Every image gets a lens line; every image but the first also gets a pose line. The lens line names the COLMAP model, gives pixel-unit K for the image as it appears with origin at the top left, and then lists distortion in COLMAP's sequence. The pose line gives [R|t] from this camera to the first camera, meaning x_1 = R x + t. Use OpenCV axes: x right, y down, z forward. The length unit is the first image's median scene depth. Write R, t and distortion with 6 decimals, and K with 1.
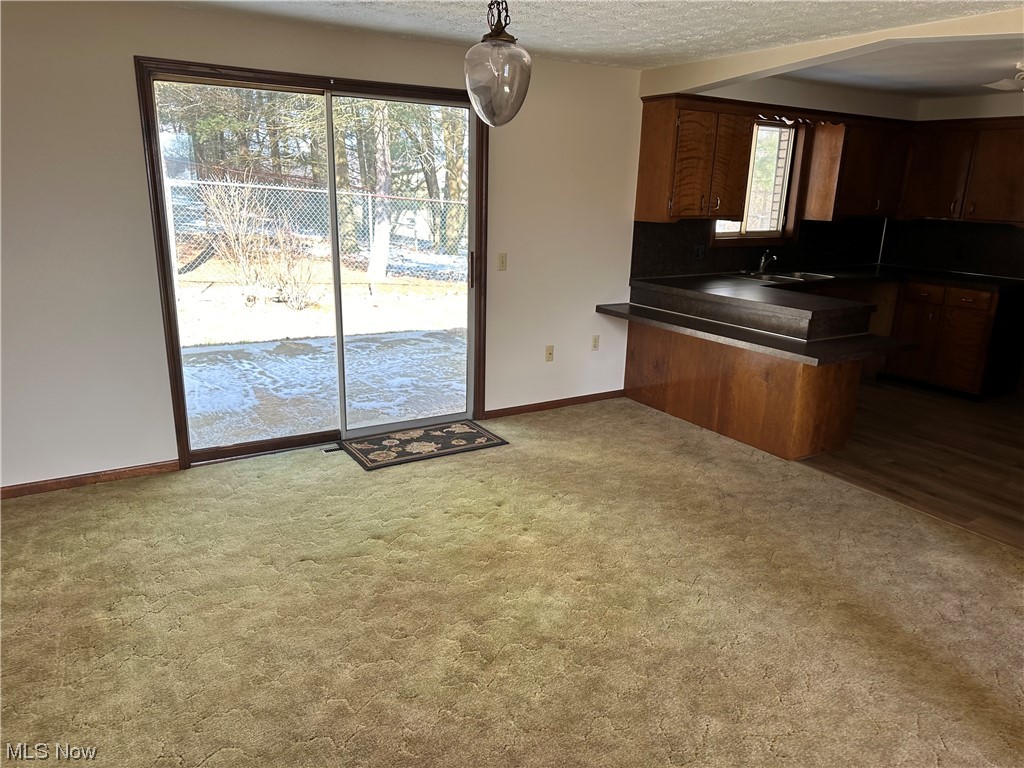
lens RADIAL K [[711.8, 0, 512.1], [0, 711.8, 380.5], [0, 0, 1]] dist [0.098563, -0.108866]
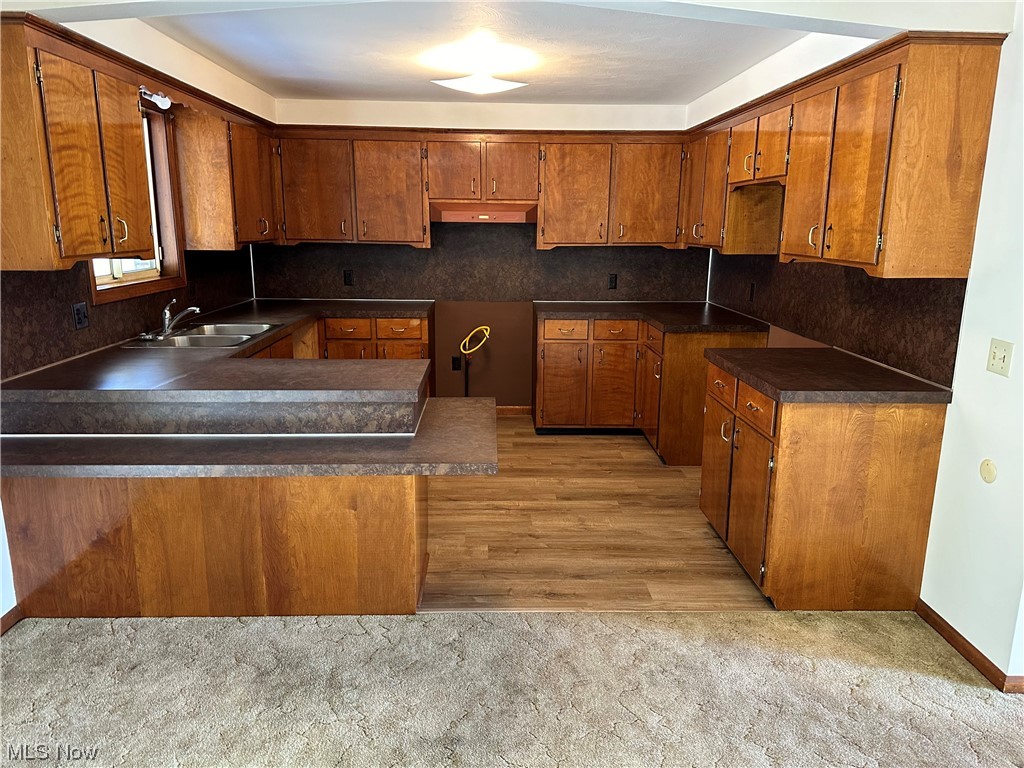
lens RADIAL K [[711.8, 0, 512.1], [0, 711.8, 380.5], [0, 0, 1]] dist [0.098563, -0.108866]
pose [[0.499339, -0.211631, 0.840162, -0.072223], [0.231706, 0.967008, 0.105871, -0.127811], [-0.834849, 0.141805, 0.531901, 0.480410]]
